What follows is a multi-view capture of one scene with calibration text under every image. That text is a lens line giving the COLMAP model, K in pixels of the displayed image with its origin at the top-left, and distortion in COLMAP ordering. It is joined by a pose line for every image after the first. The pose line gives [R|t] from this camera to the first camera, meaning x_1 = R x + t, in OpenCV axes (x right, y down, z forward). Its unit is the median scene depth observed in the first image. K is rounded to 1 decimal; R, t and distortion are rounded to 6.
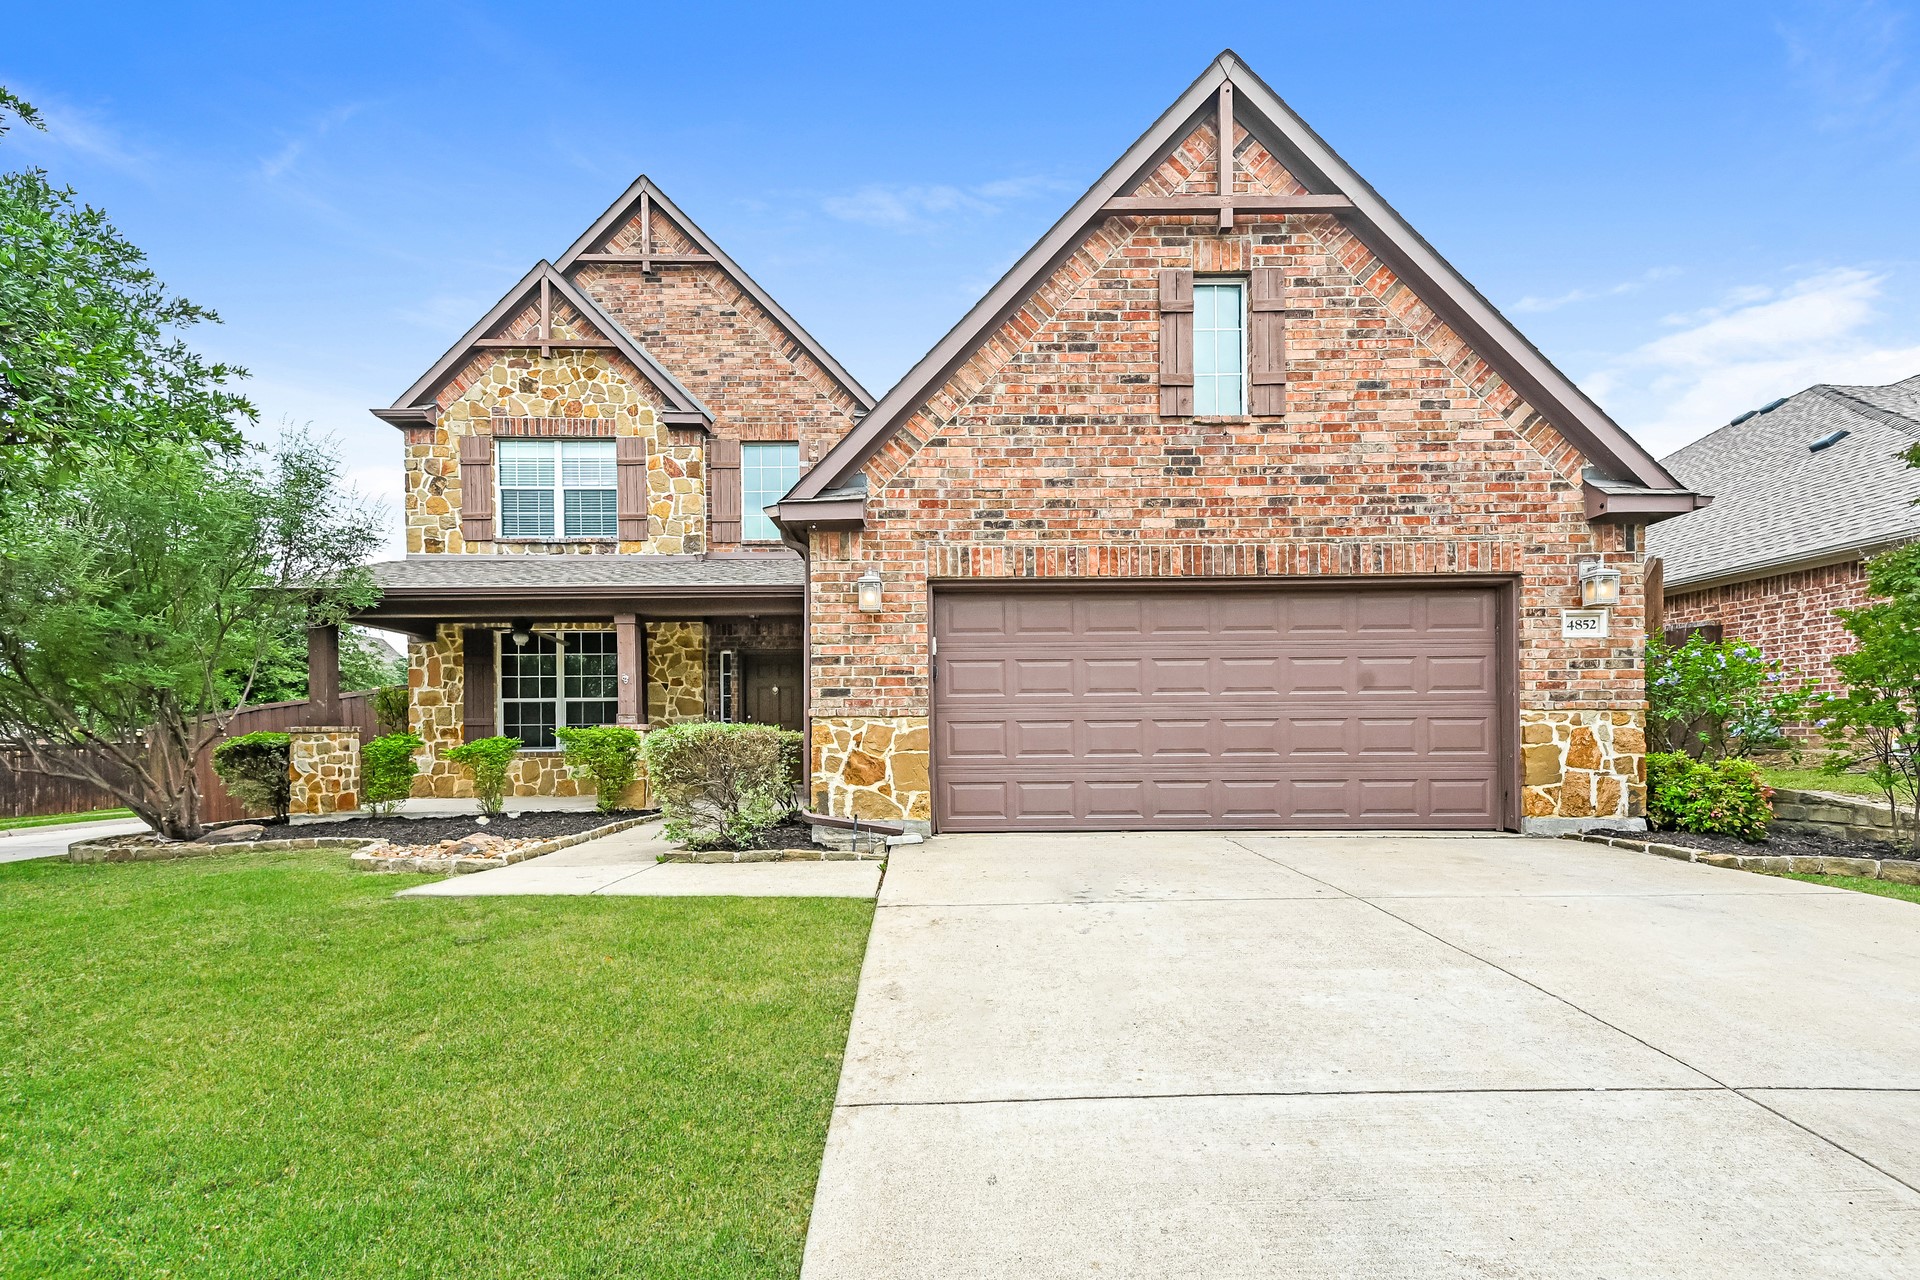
lens RADIAL K [[866.5, 0, 986.8], [0, 866.5, 737.4], [0, 0, 1]] dist [0.008016, -0.001511]
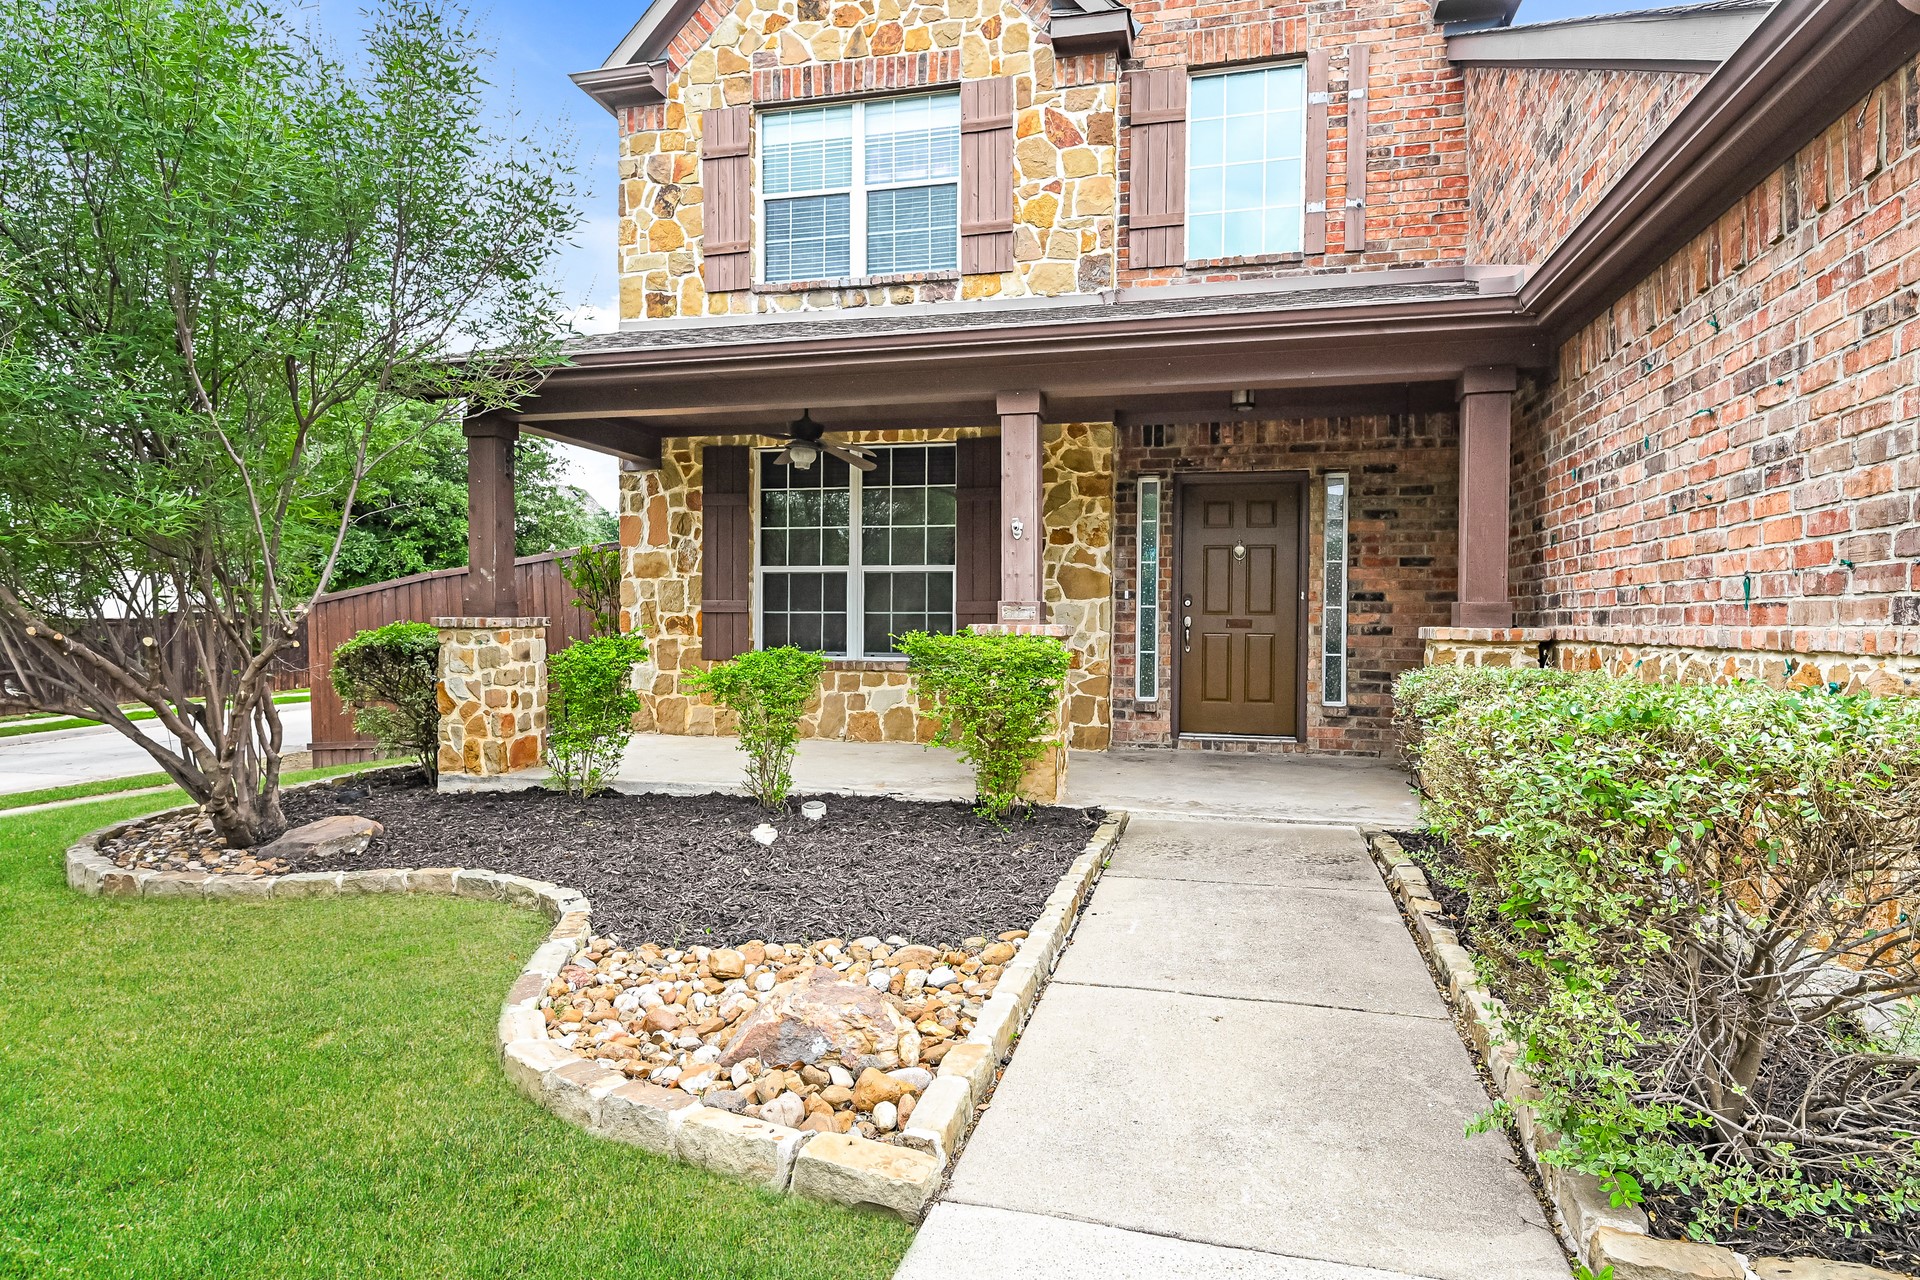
lens RADIAL K [[1081.1, 0, 951.0], [0, 1081.1, 635.6], [0, 0, 1]] dist [-0.003473, -0.002697]
pose [[0.960985, 0.023242, -0.275622, -0.240518], [-0.016808, 0.999529, 0.025683, -0.019249], [0.276089, -0.020048, 0.960923, 0.347859]]
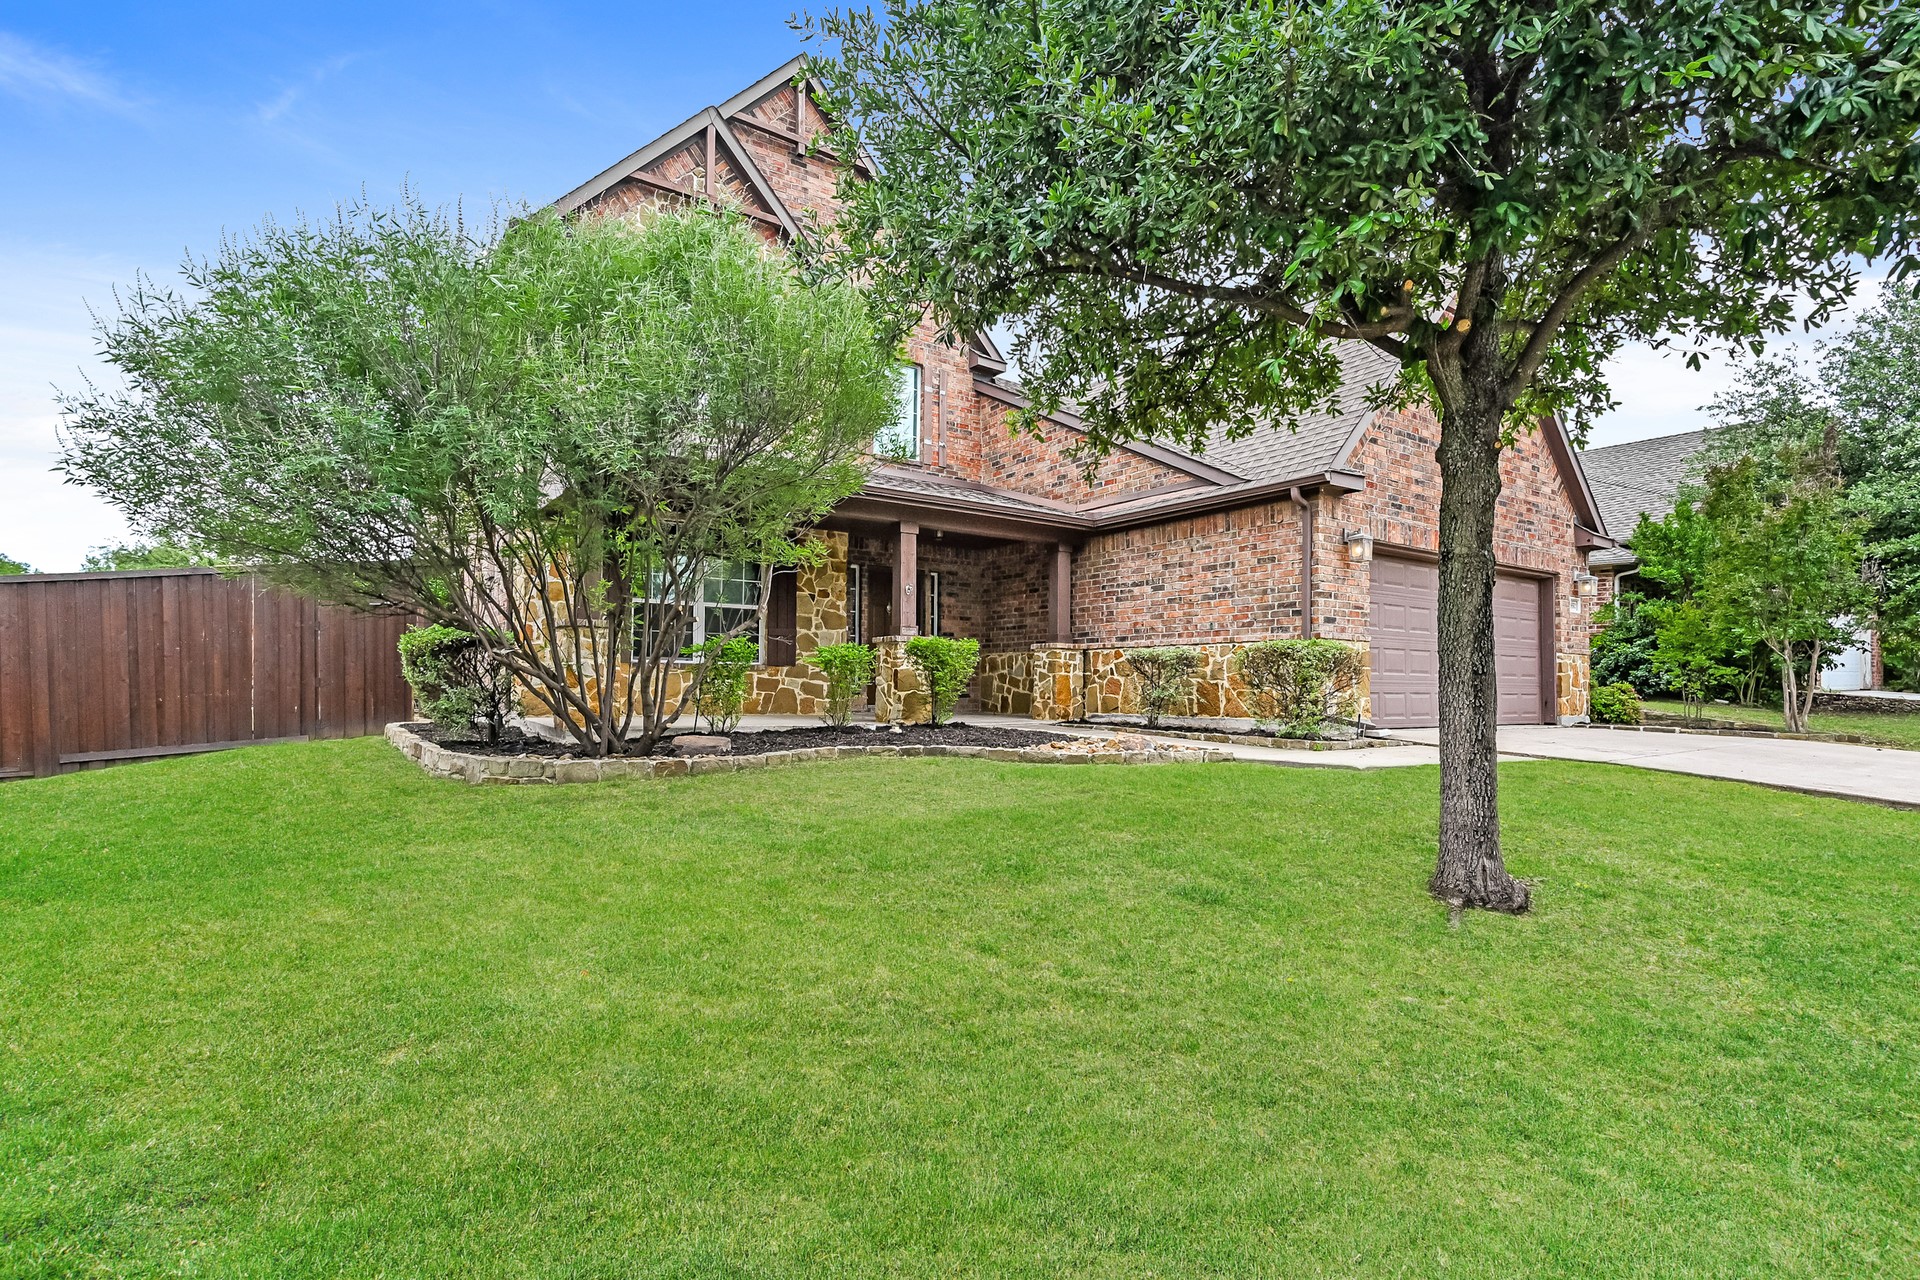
lens RADIAL K [[866.5, 0, 967.9], [0, 866.5, 652.7], [0, 0, 1]] dist [0.008016, -0.001511]
pose [[0.829932, 0.037000, 0.556636, -0.754068], [-0.021764, 0.999186, -0.033967, 0.029022], [-0.557439, 0.016076, 0.830062, 0.133016]]
